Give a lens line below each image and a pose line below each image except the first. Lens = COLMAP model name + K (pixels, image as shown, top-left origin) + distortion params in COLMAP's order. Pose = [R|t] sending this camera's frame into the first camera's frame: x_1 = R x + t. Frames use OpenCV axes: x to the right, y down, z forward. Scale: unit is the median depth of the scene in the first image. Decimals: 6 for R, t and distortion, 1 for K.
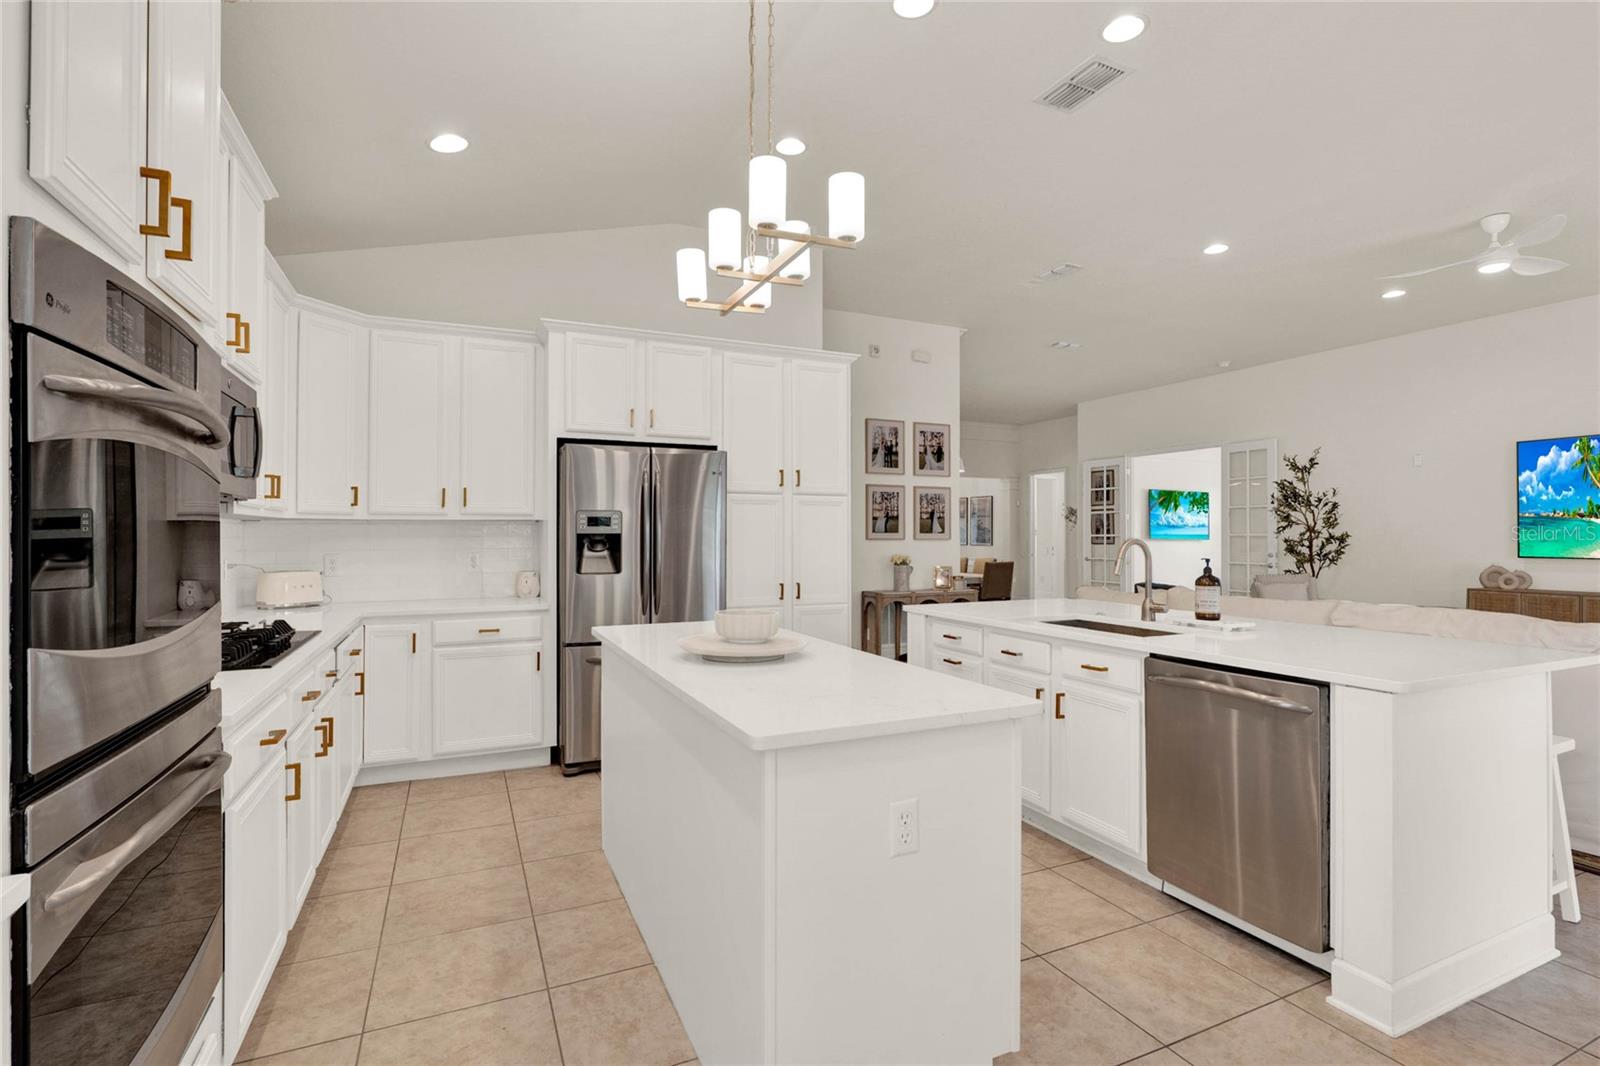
lens RADIAL K [[763.0, 0, 821.2], [0, 763.0, 544.6], [0, 0, 1]] dist [-0.023123, -0.000963]
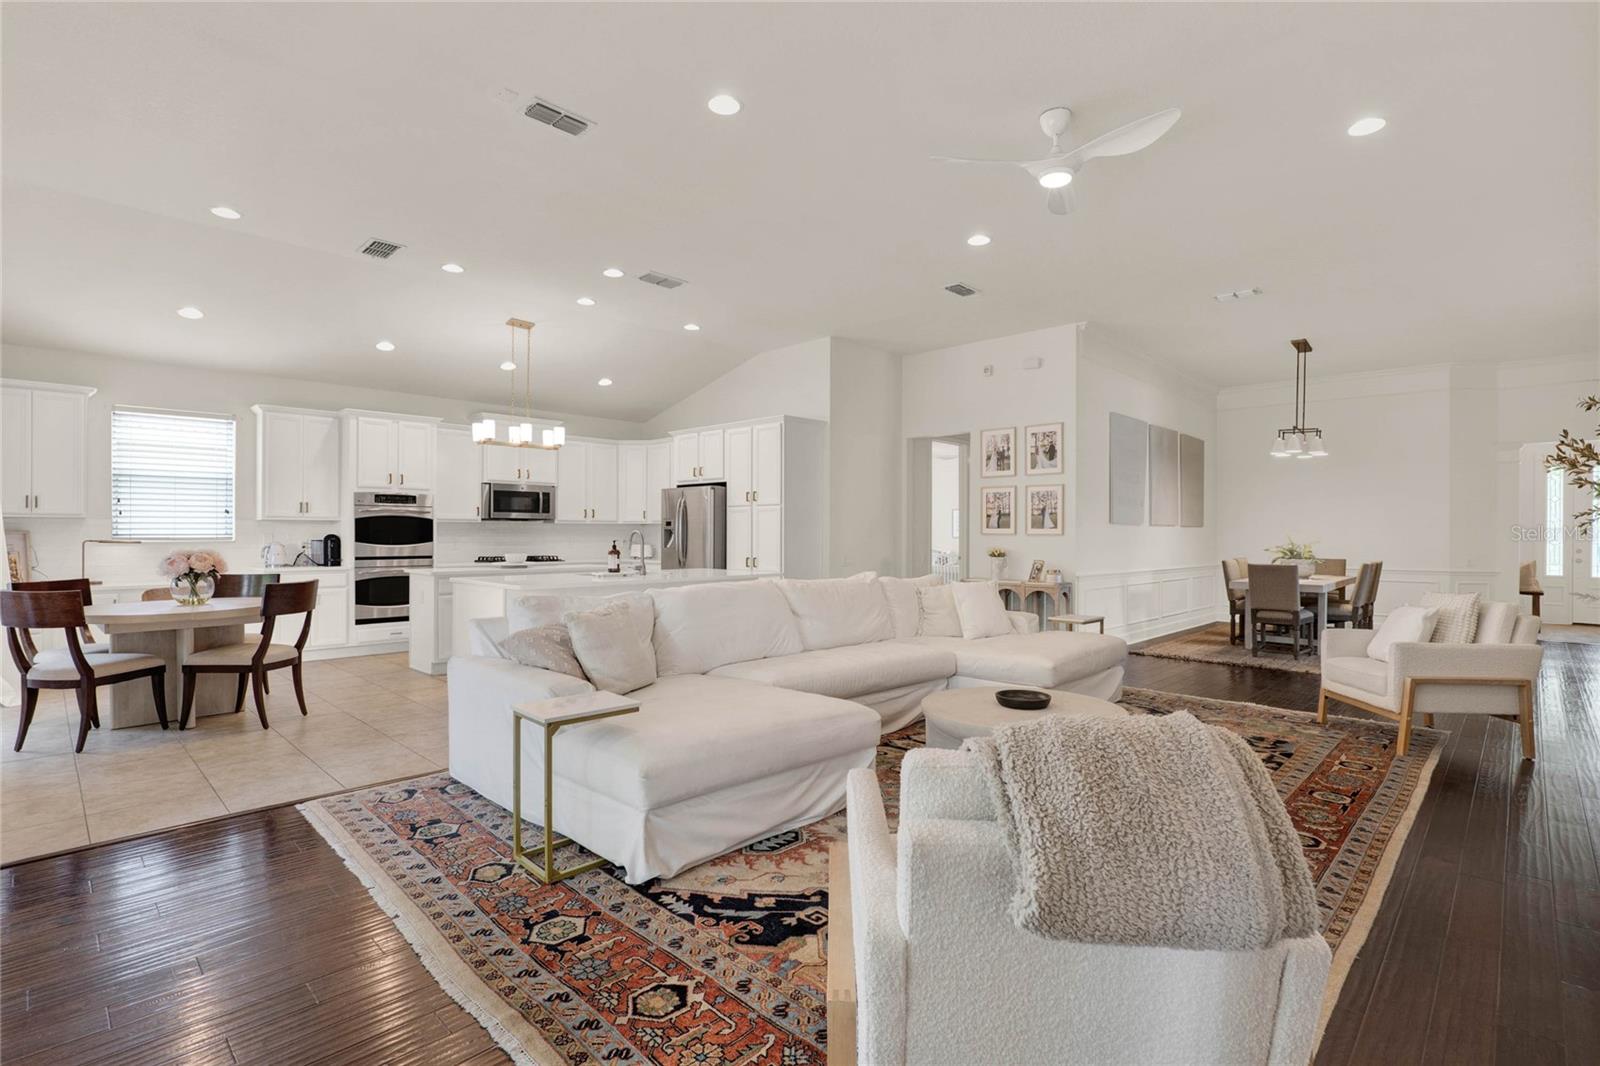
lens RADIAL K [[756.3, 0, 801.2], [0, 756.3, 532.8], [0, 0, 1]] dist [-0.029938, 0.008590]
pose [[0.340970, -0.001817, -0.940073, 1.035127], [-0.013759, 0.999881, -0.006923, 0.003009], [0.939974, 0.015295, 0.340904, 0.339944]]
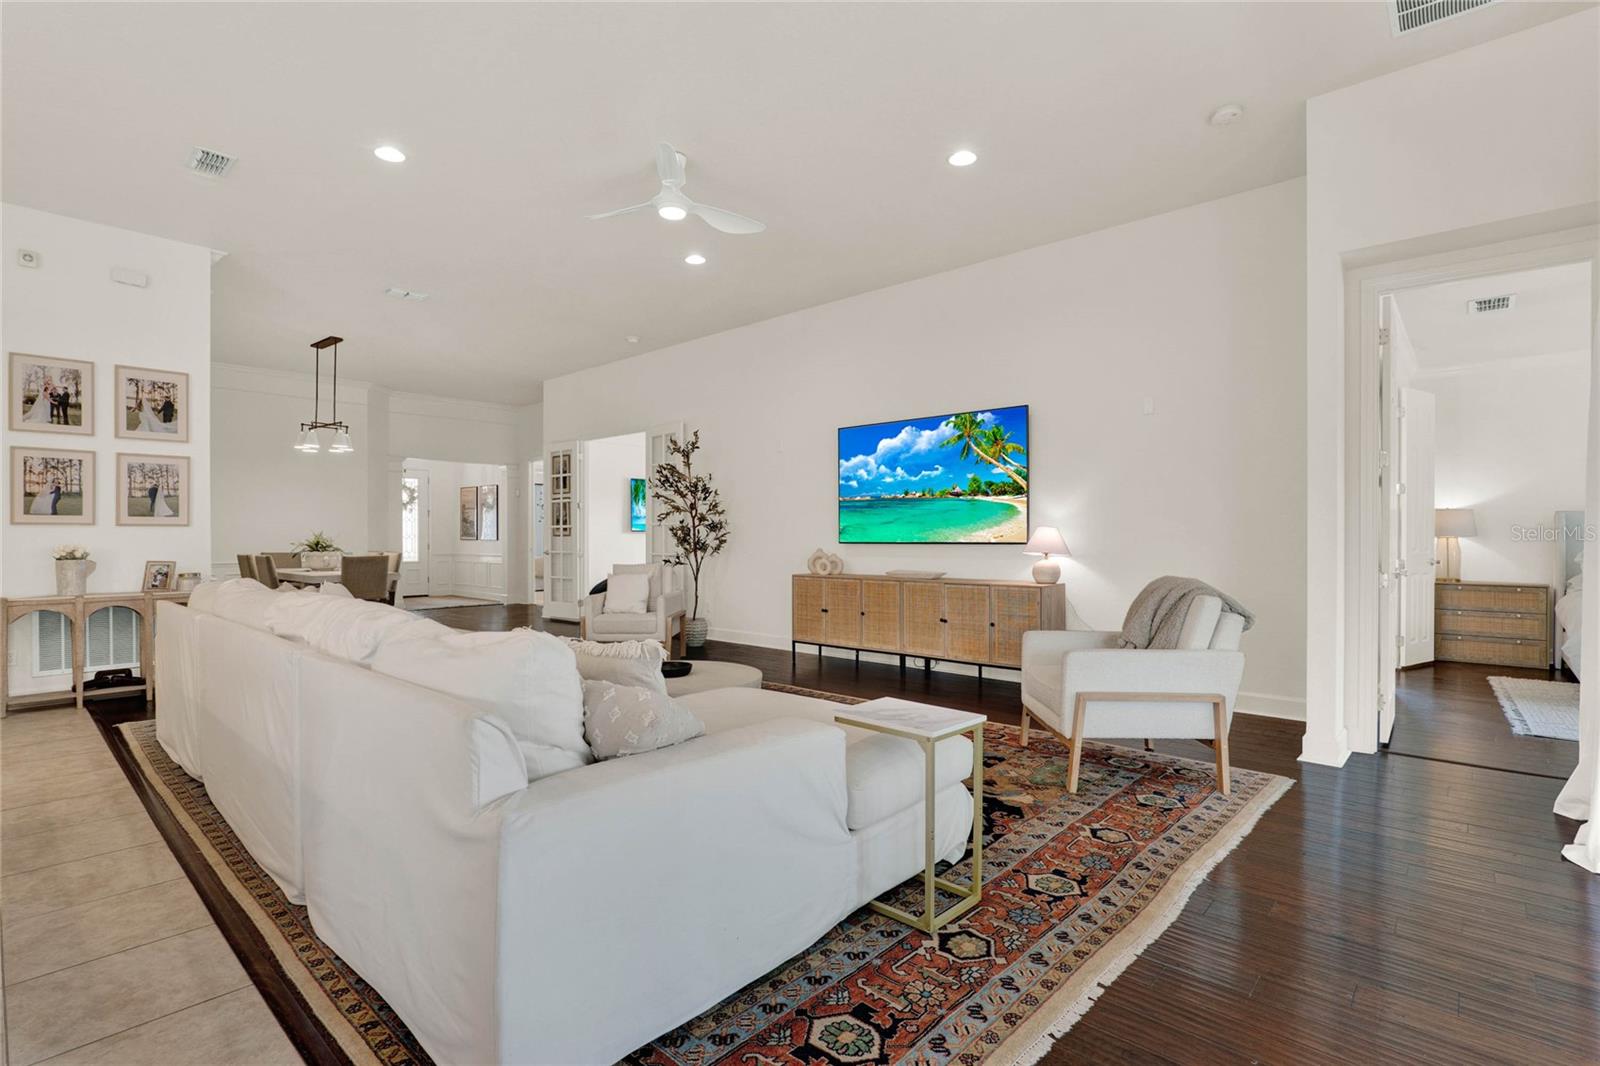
lens RADIAL K [[756.3, 0, 813.9], [0, 756.3, 536.7], [0, 0, 1]] dist [-0.029938, 0.008590]
pose [[0.925767, -0.003908, 0.378075, 0.481134], [0.008350, 0.999914, -0.010110, 0.017902], [-0.378003, 0.012516, 0.925720, 0.084871]]
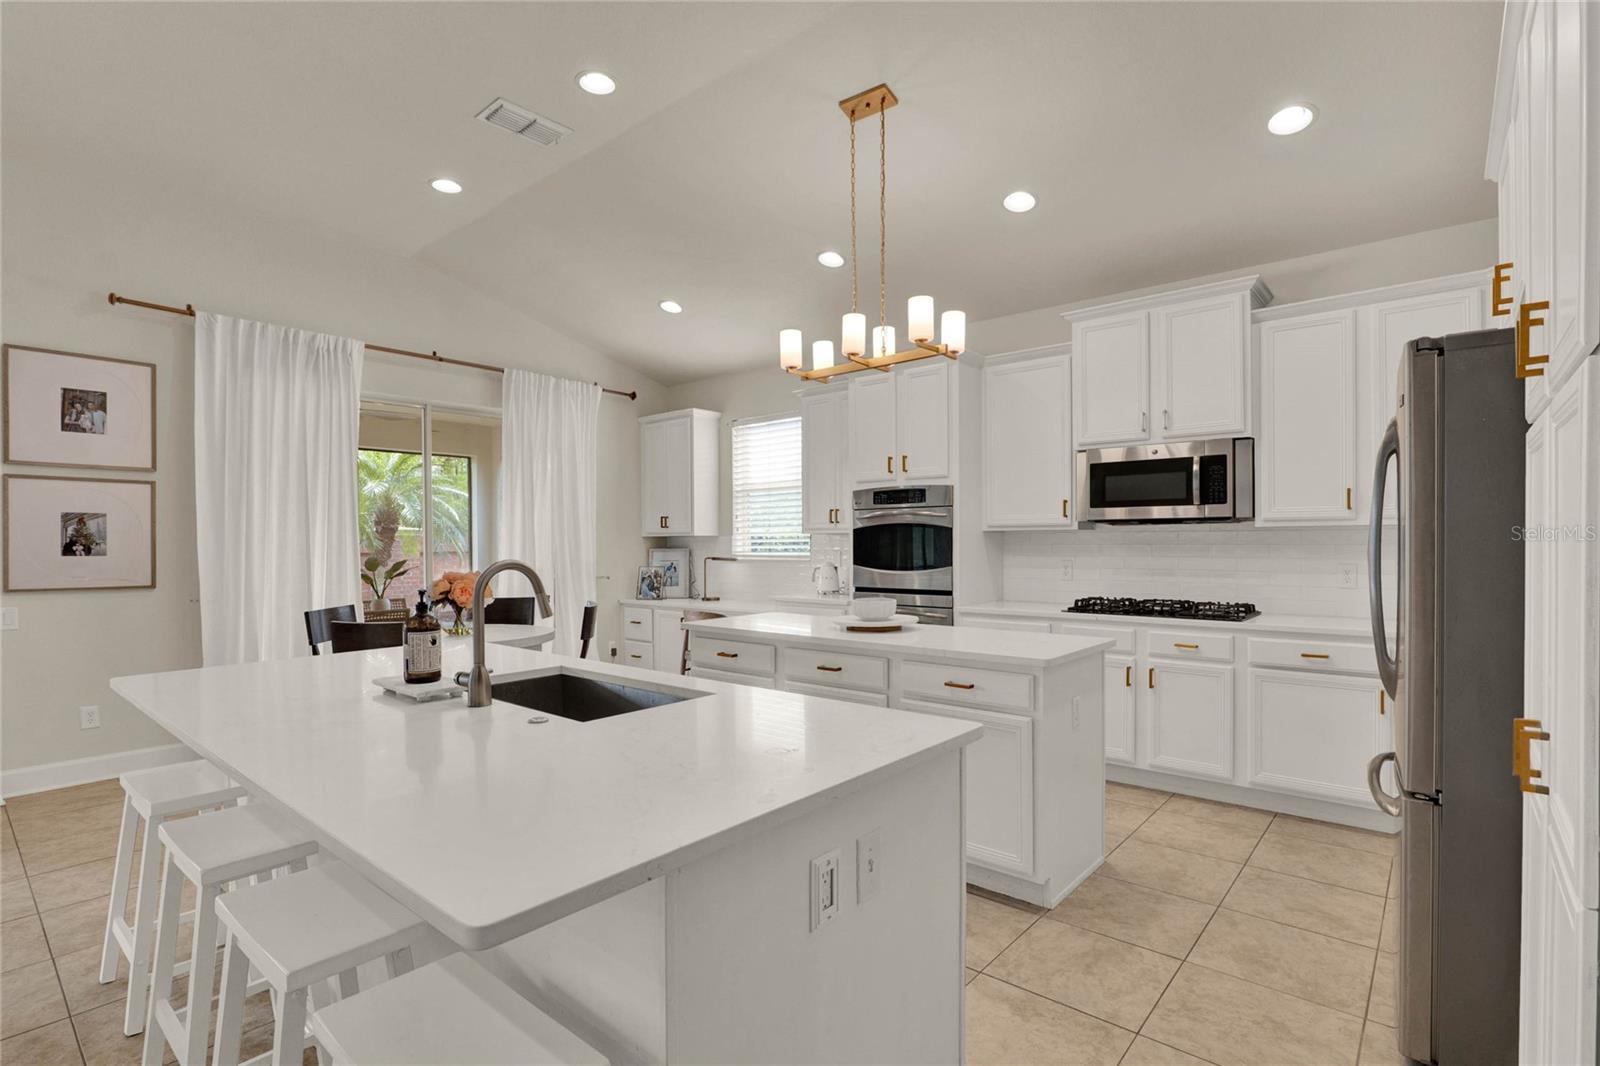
lens RADIAL K [[756.3, 0, 797.3], [0, 756.3, 549.8], [0, 0, 1]] dist [-0.029938, 0.008590]
pose [[-0.919080, 0.008414, -0.393981, 0.196477], [-0.000158, 0.999764, 0.021720, -0.011663], [0.394071, 0.020025, -0.918862, 0.736036]]
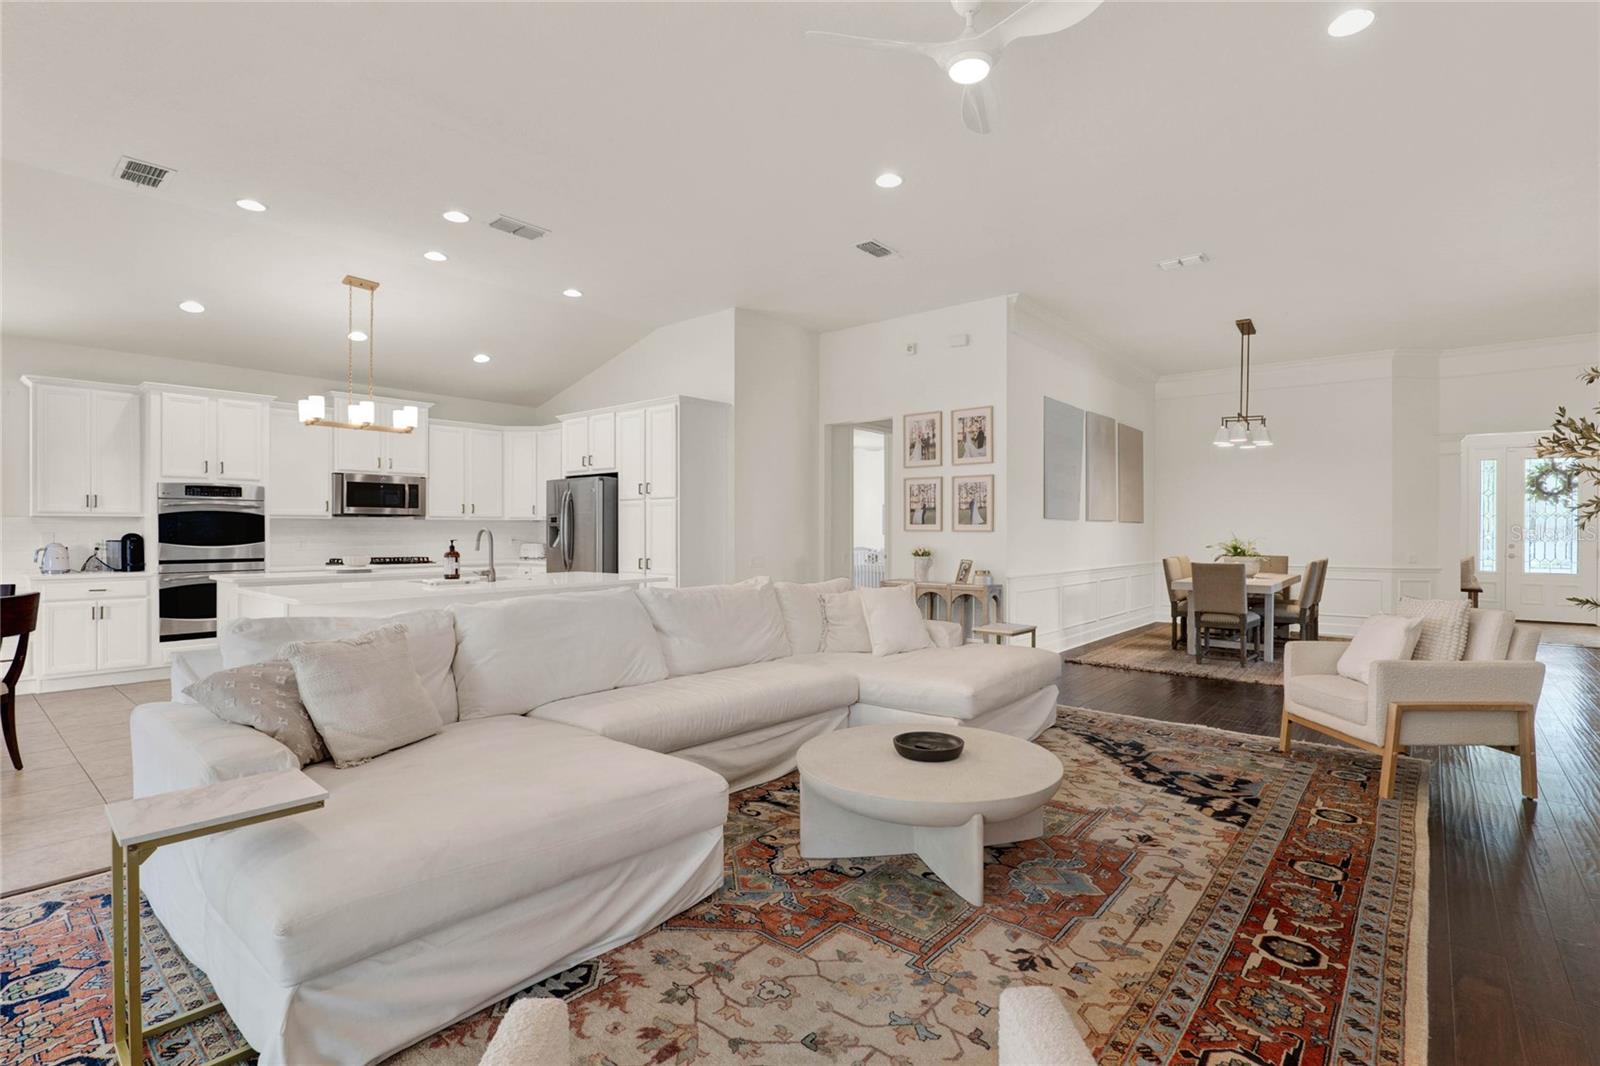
lens RADIAL K [[756.3, 0, 801.6], [0, 756.3, 531.4], [0, 0, 1]] dist [-0.029938, 0.008590]
pose [[0.408922, -0.000469, -0.912569, 0.935670], [-0.010385, 0.999933, -0.005167, 0.000955], [0.912510, 0.011590, 0.408890, 0.436577]]
